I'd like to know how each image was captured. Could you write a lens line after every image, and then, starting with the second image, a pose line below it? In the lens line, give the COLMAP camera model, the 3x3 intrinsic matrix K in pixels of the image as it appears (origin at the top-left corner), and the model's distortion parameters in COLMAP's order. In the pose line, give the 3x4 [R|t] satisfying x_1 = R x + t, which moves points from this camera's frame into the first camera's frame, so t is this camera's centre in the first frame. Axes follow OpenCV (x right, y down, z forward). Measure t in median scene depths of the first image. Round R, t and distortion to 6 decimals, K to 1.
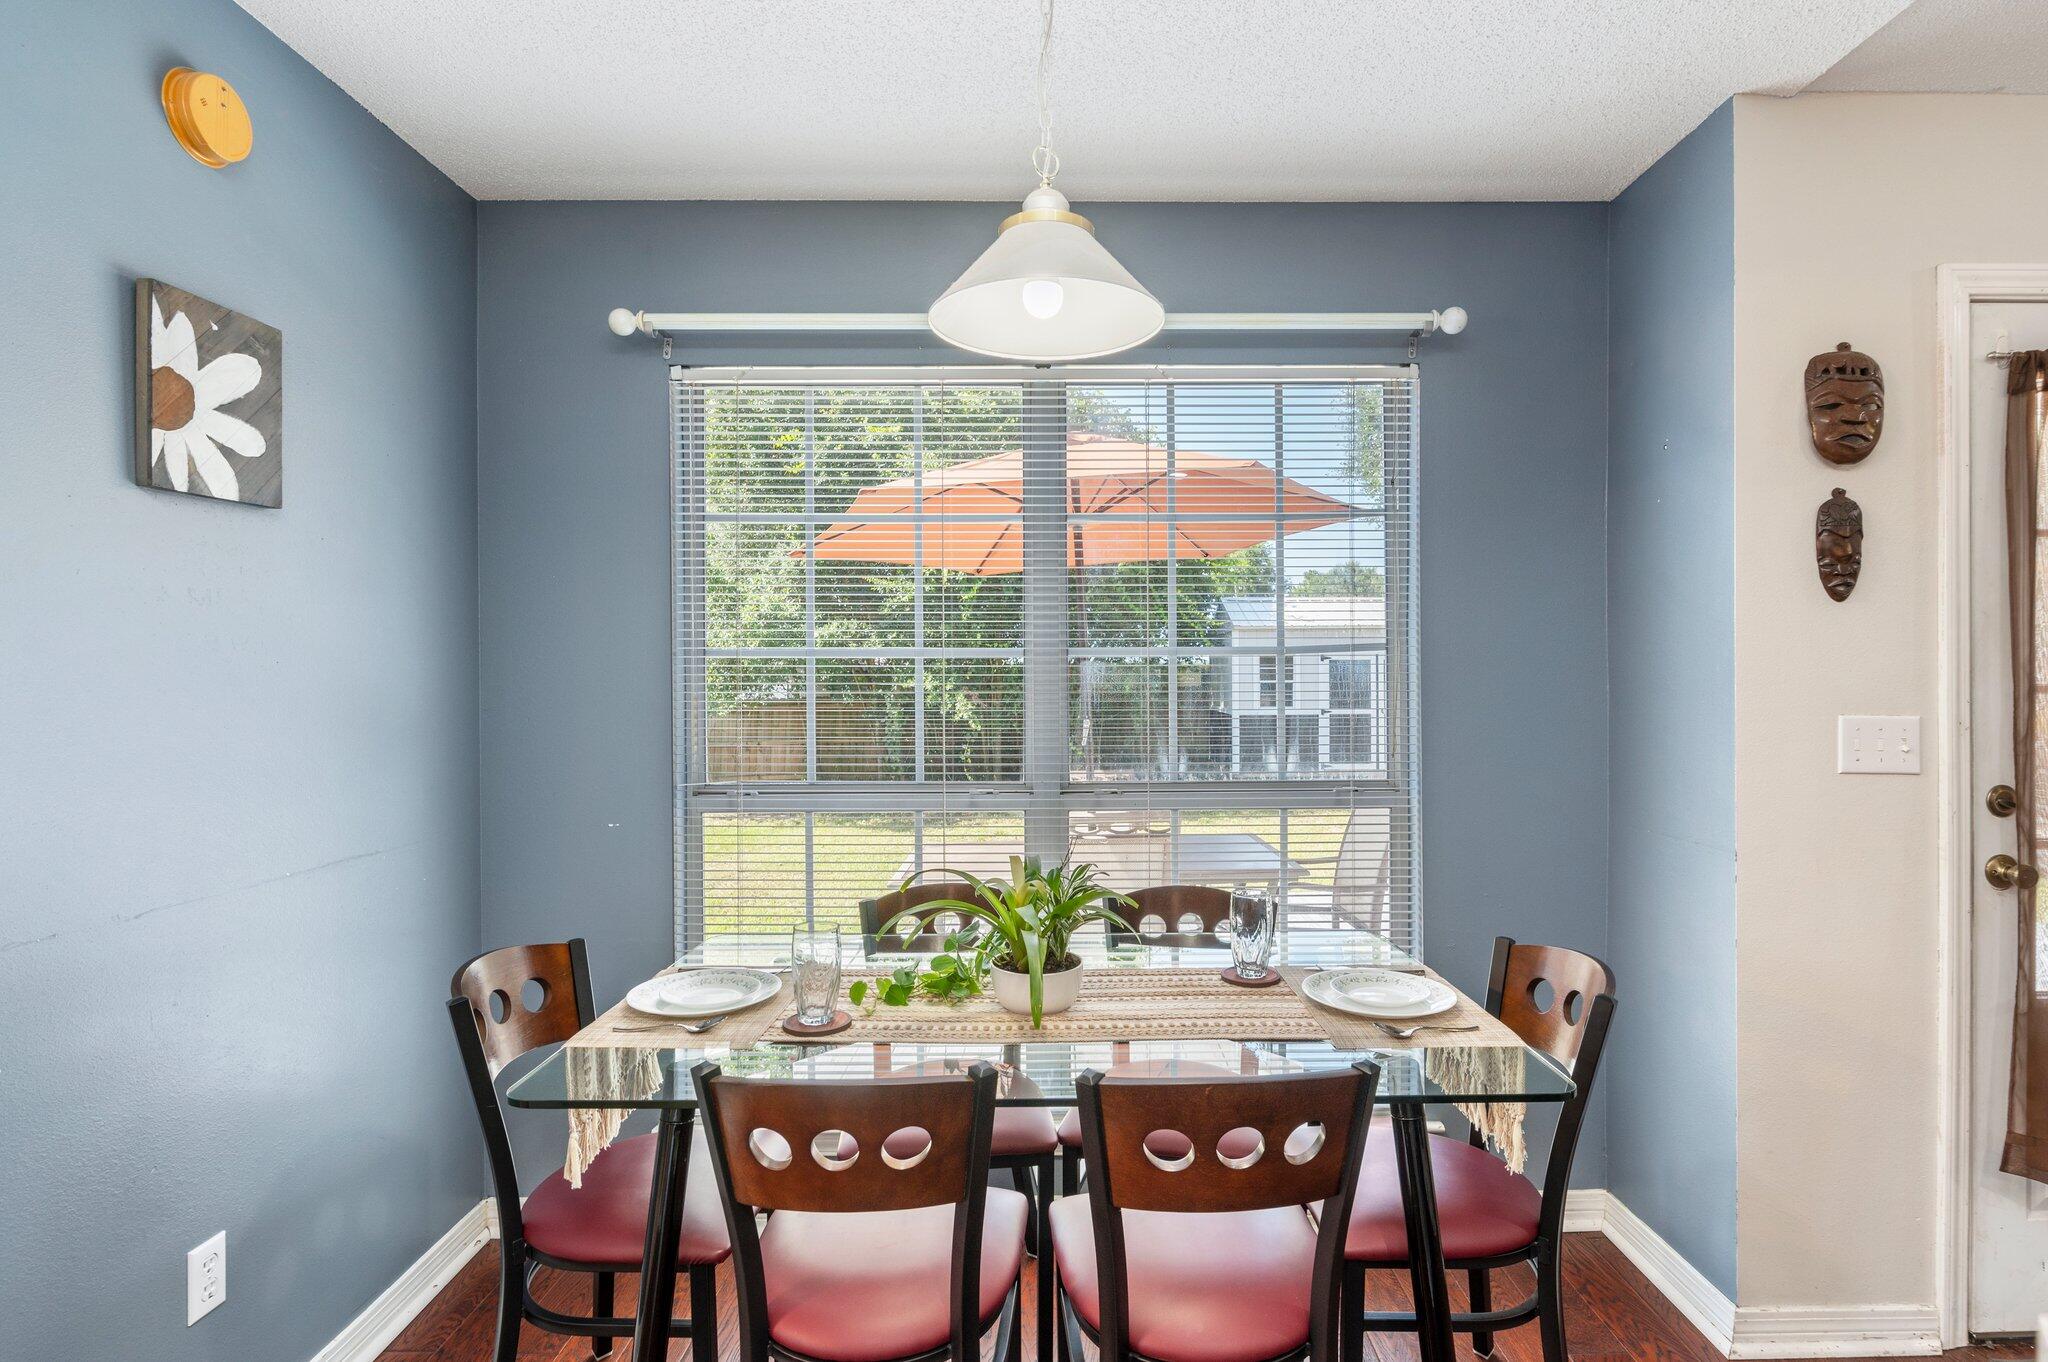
lens RADIAL K [[1073.8, 0, 1063.8], [0, 1073.8, 678.8], [0, 0, 1]] dist [-0.000901, 0.000345]
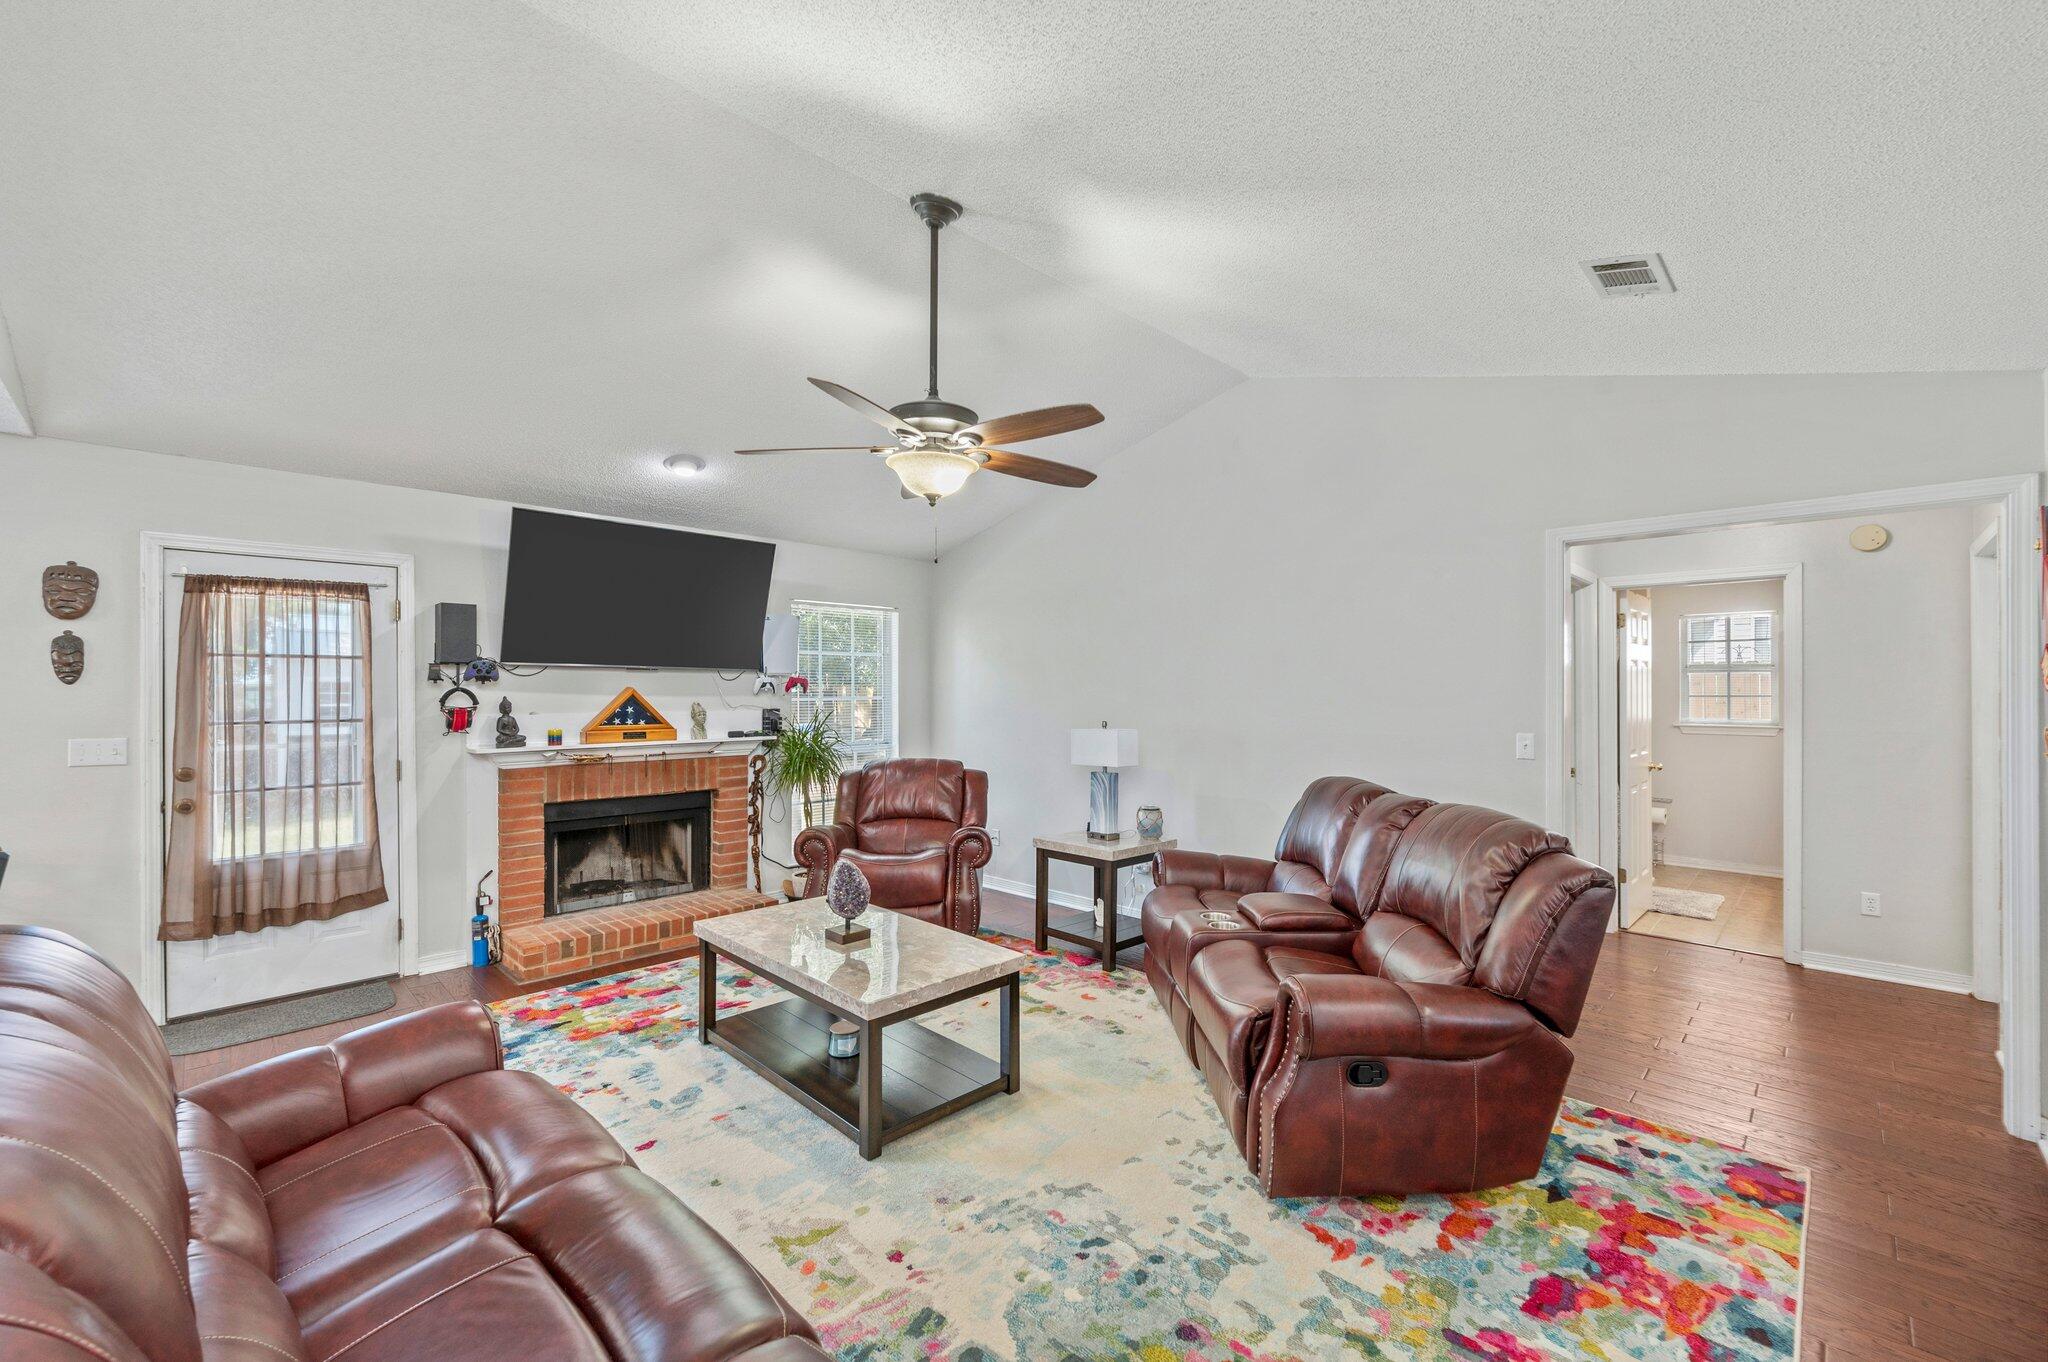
lens RADIAL K [[827.9, 0, 1031.0], [0, 827.9, 700.4], [0, 0, 1]] dist [-0.000224, 0.000145]
pose [[0.709500, -0.004090, 0.704693, 0.913791], [0.003098, 0.999992, 0.002685, -0.040317], [-0.704698, 0.000278, 0.709507, -1.463795]]
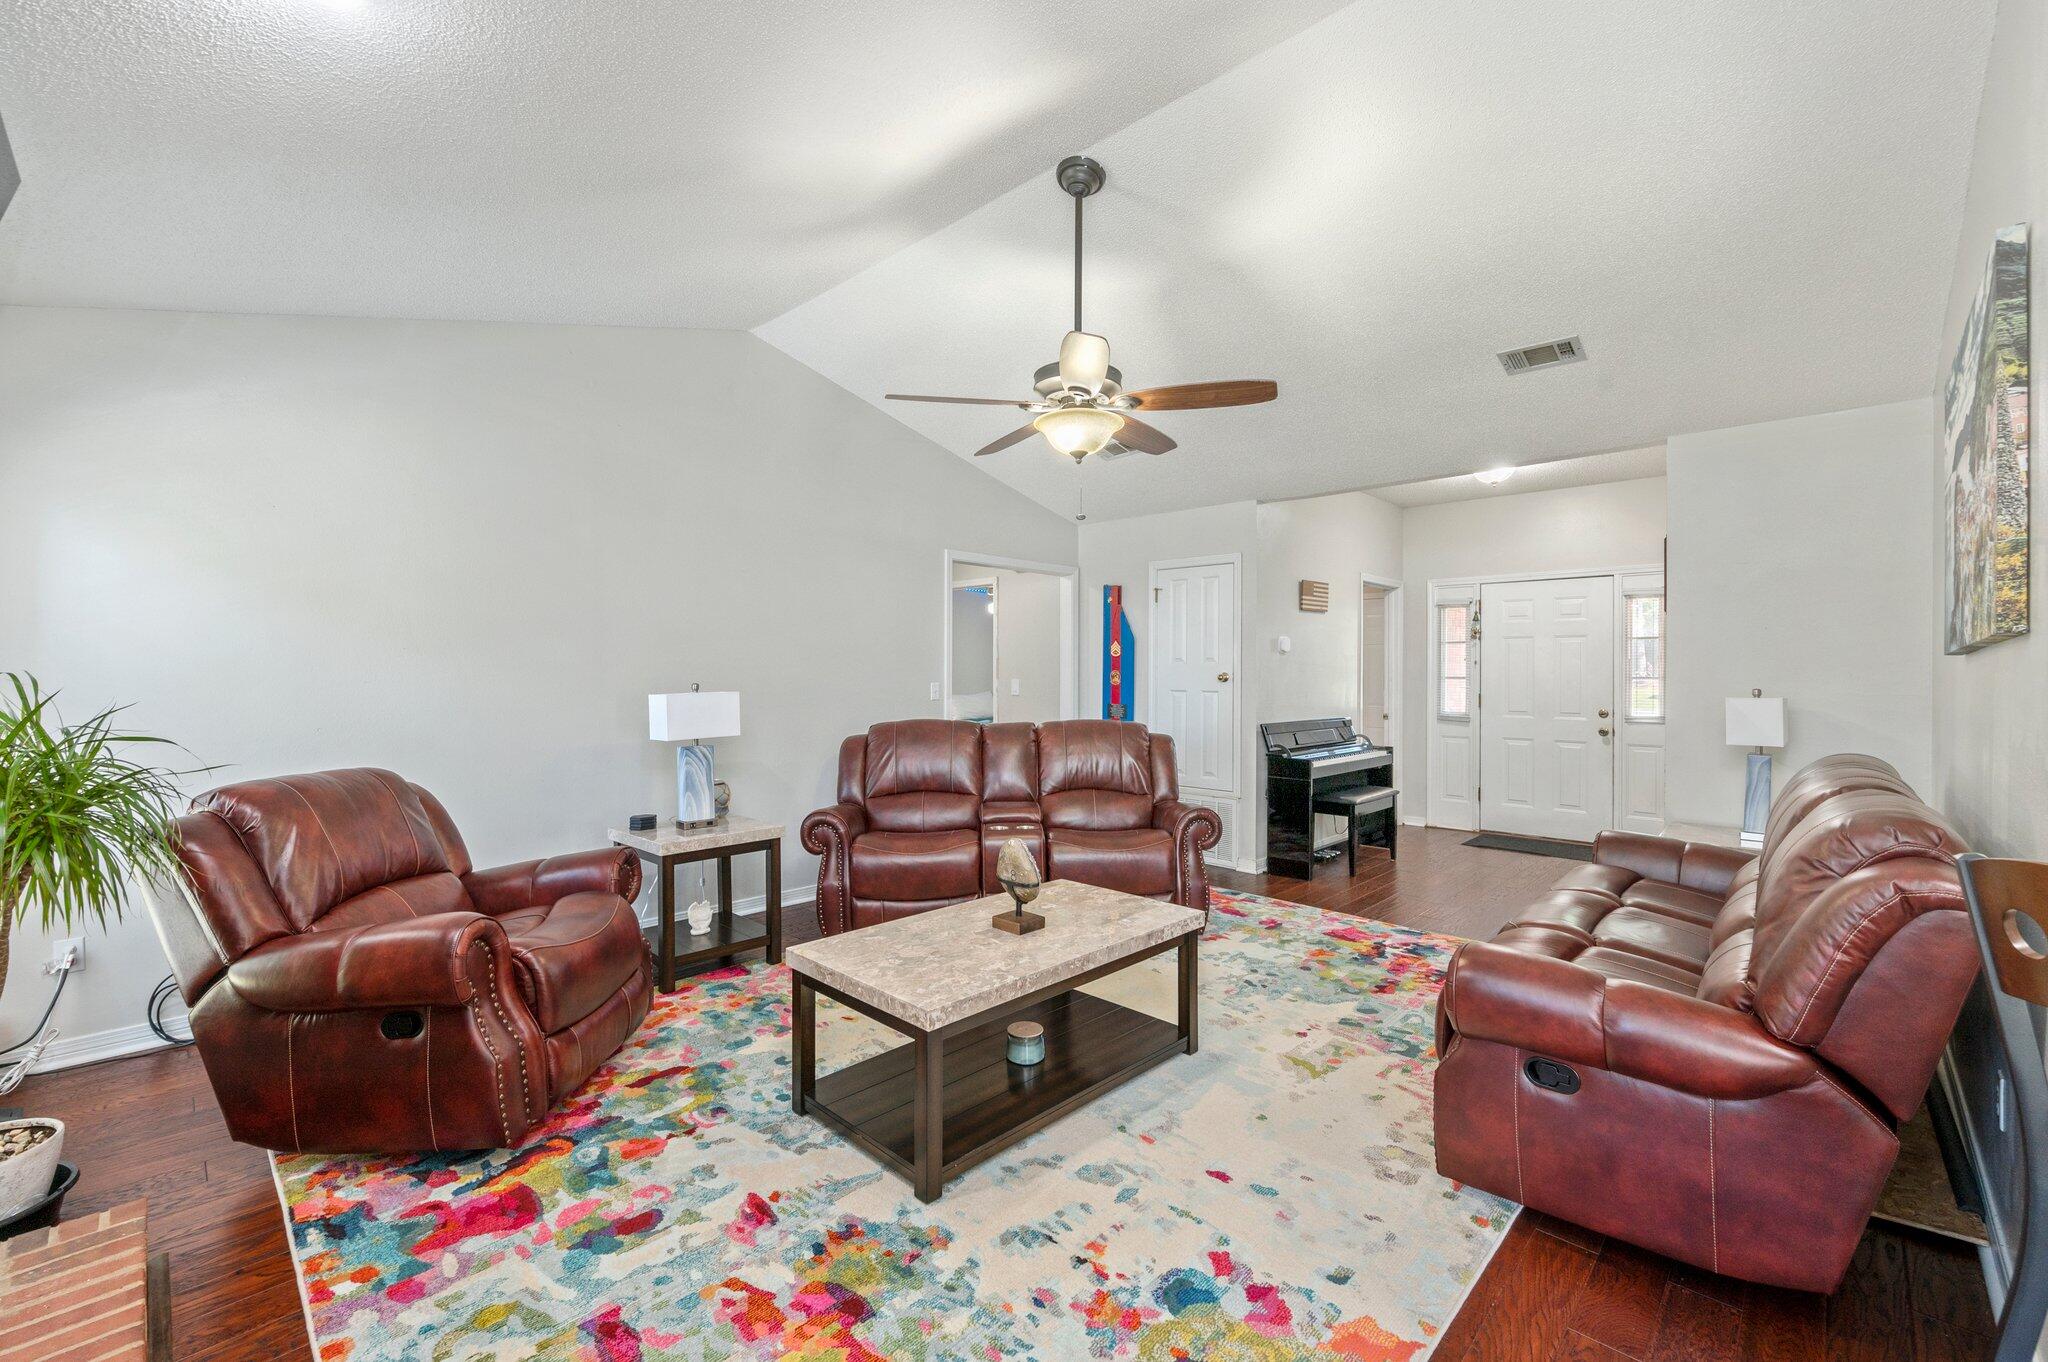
lens RADIAL K [[843.5, 0, 1024.0], [0, 843.5, 681.0], [0, 0, 1]] dist [-0.000433, -0.000001]
pose [[-0.707869, -0.006691, 0.706312, 0.805619], [0.005633, 0.999870, 0.015116, -0.007863], [-0.706321, 0.014679, -0.707739, 0.771447]]
